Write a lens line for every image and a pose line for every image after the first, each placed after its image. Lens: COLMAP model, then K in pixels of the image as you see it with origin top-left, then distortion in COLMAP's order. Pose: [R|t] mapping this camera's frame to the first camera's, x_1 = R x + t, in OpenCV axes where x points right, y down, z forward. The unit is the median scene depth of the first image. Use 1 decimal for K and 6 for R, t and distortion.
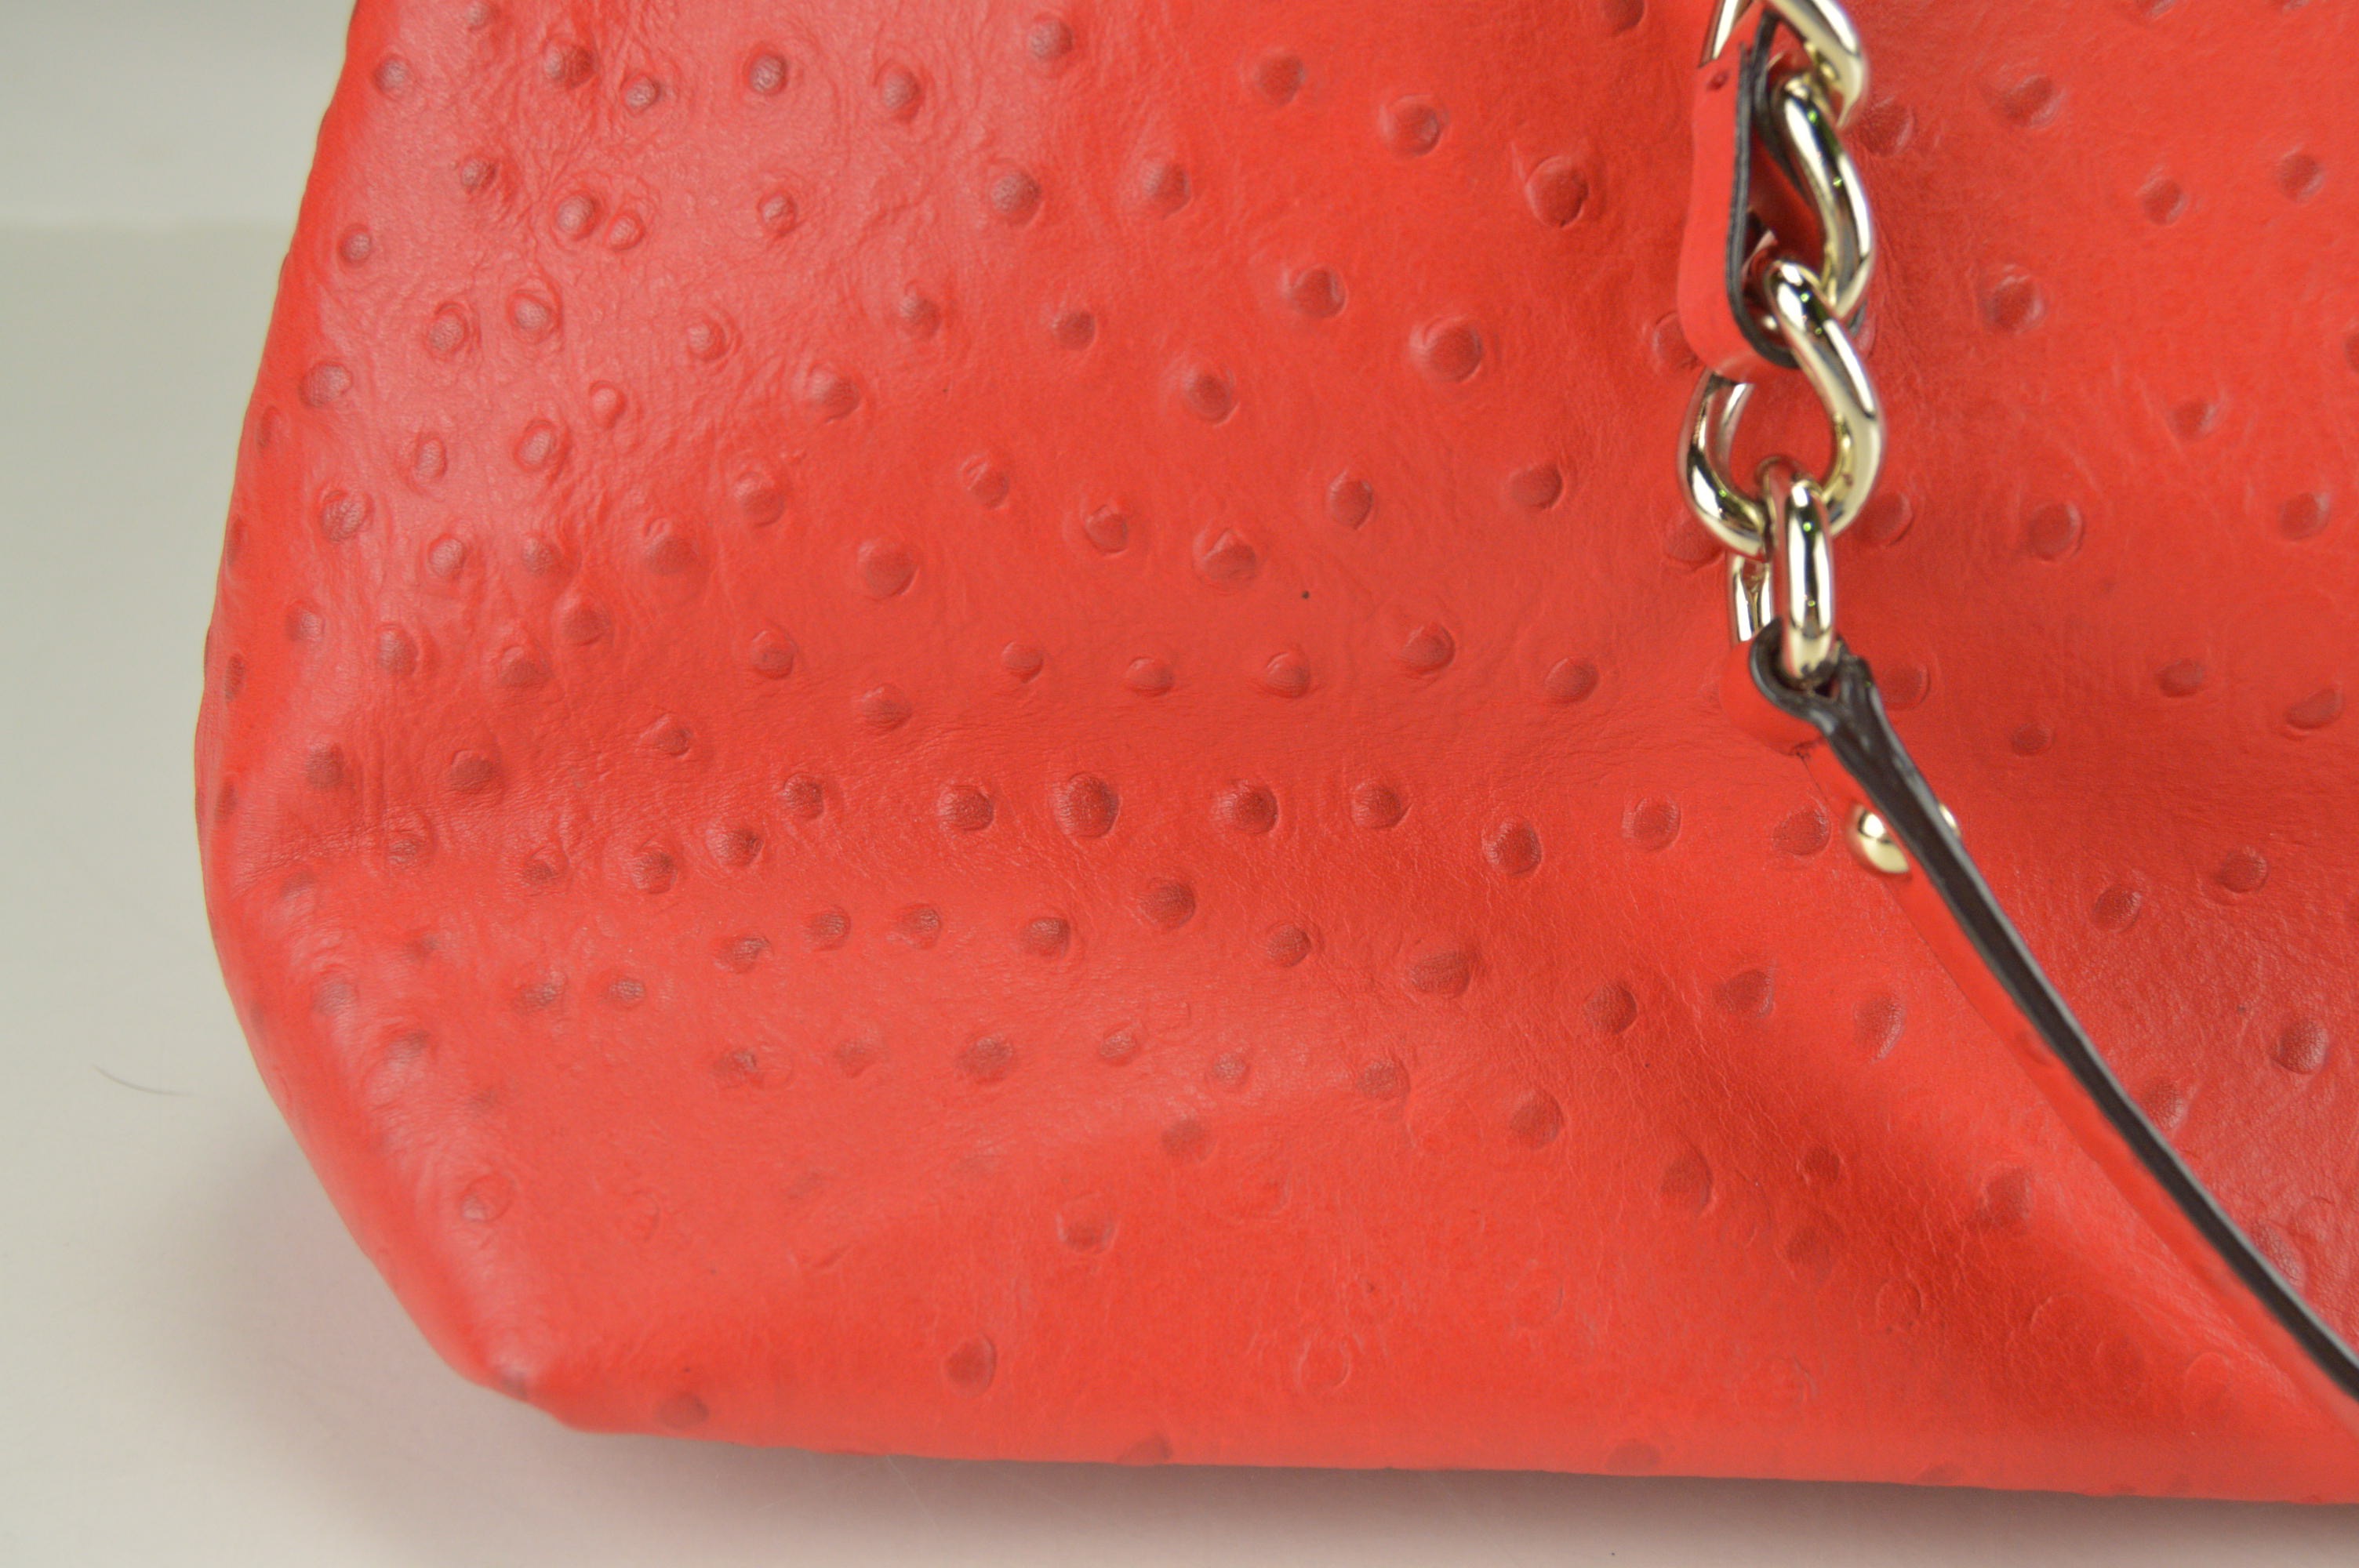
lens RADIAL K [[3245.9, 0, 1179.5], [0, 3245.9, 784.0], [0, 0, 1]] dist [-0.001021, 0.007734]
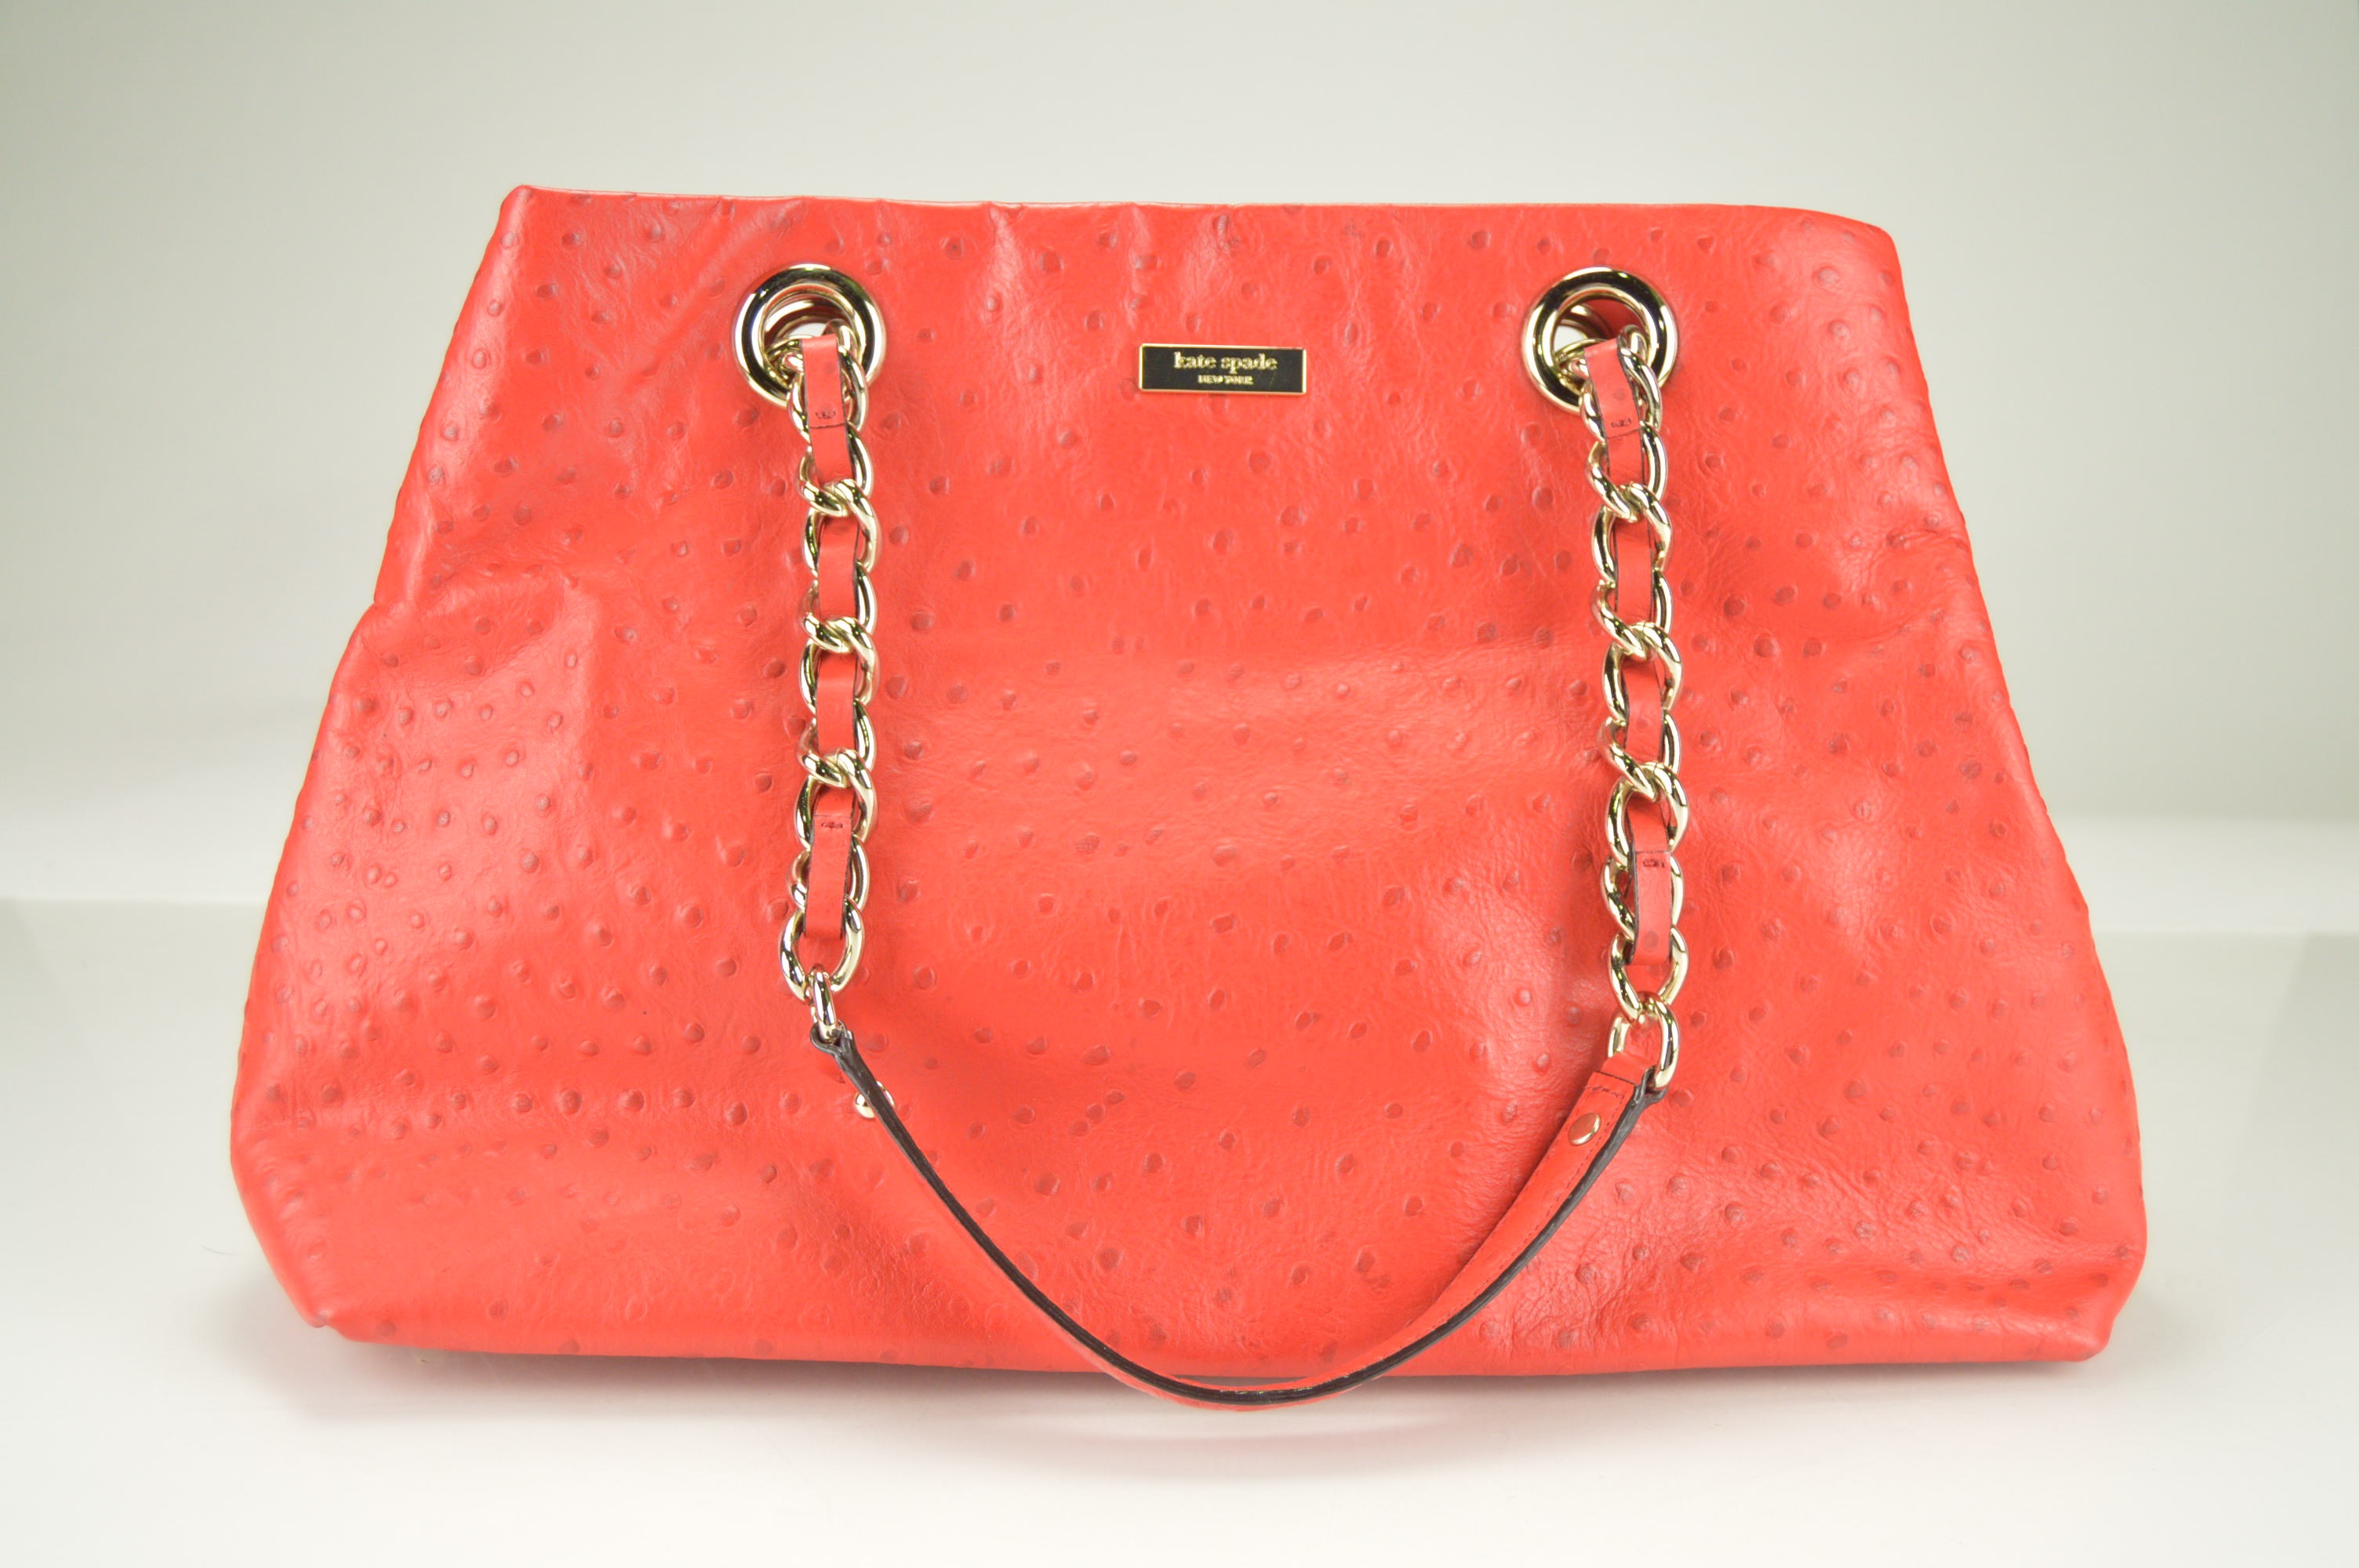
lens RADIAL K [[2965.3, 0, 1179.5], [0, 2965.3, 784.0], [0, 0, 1]] dist [-0.079266, 0.032614]
pose [[0.998044, -0.033592, -0.052723, 0.581063], [0.023149, 0.982000, -0.187455, 0.208369], [0.058071, 0.185868, 0.980857, -1.276517]]
